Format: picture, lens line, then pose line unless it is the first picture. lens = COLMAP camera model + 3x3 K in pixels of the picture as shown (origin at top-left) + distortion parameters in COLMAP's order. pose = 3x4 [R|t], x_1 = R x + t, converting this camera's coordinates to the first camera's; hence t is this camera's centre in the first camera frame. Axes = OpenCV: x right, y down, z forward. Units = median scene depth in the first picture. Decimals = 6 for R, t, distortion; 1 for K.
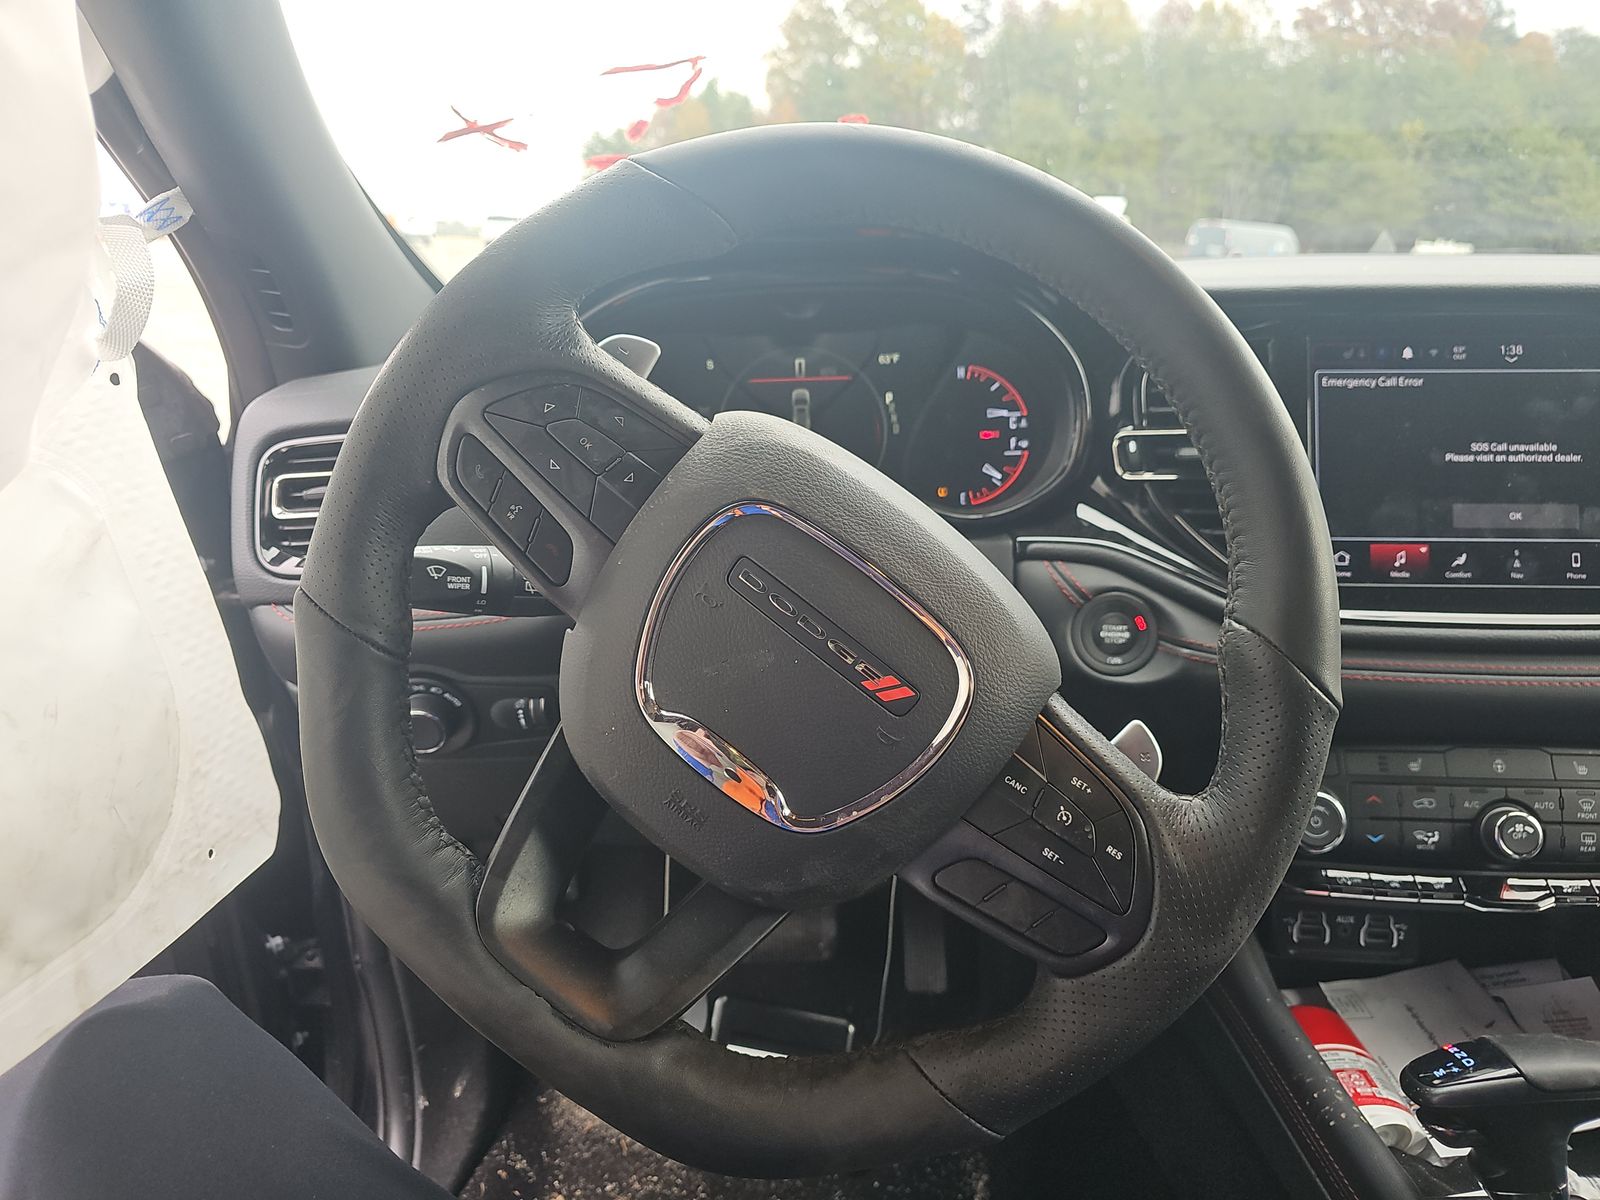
lens RADIAL K [[1064.7, 0, 800.6], [0, 1064.7, 602.9], [0, 0, 1]] dist [0.030426, -0.035590]
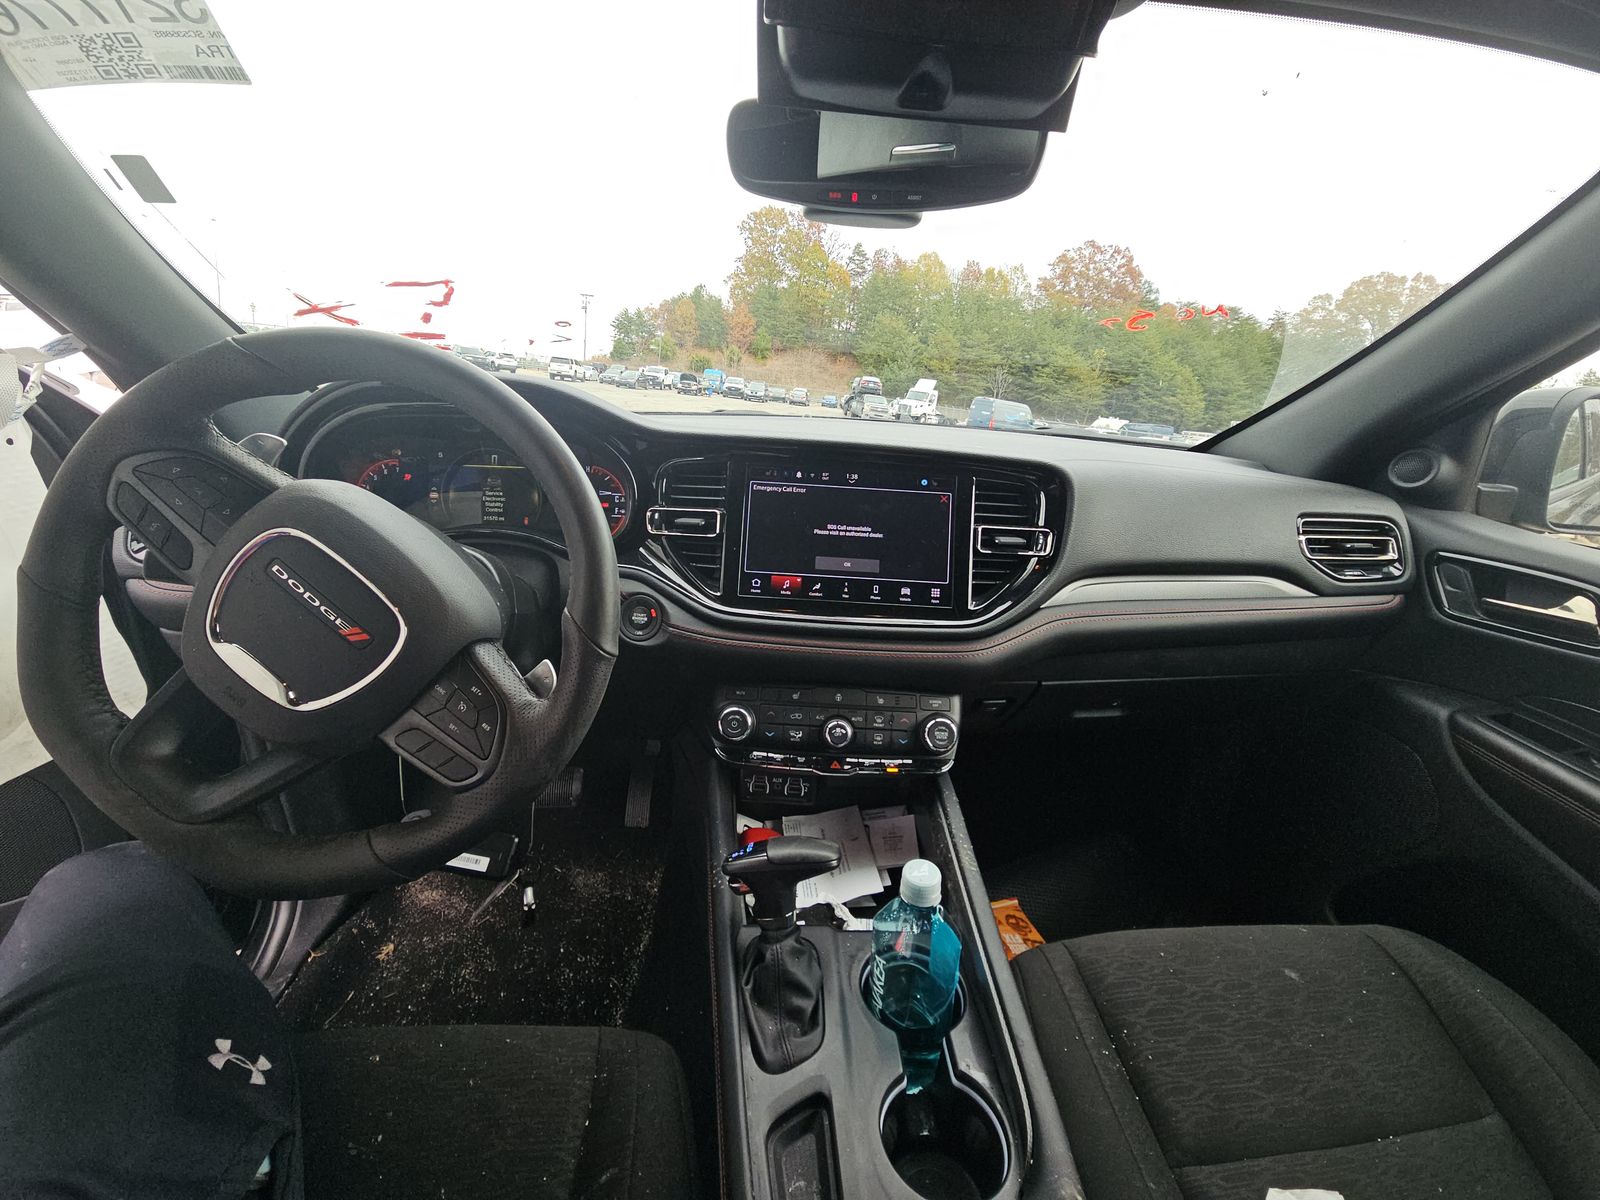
lens RADIAL K [[645.1, 0, 800.0], [0, 645.1, 600.0], [0, 0, 1]] dist [0.000843, -0.000127]
pose [[0.994434, 0.046773, 0.094408, 0.460959], [-0.045555, 0.998849, -0.015018, 0.002042], [-0.095002, 0.010634, 0.995420, -0.115314]]
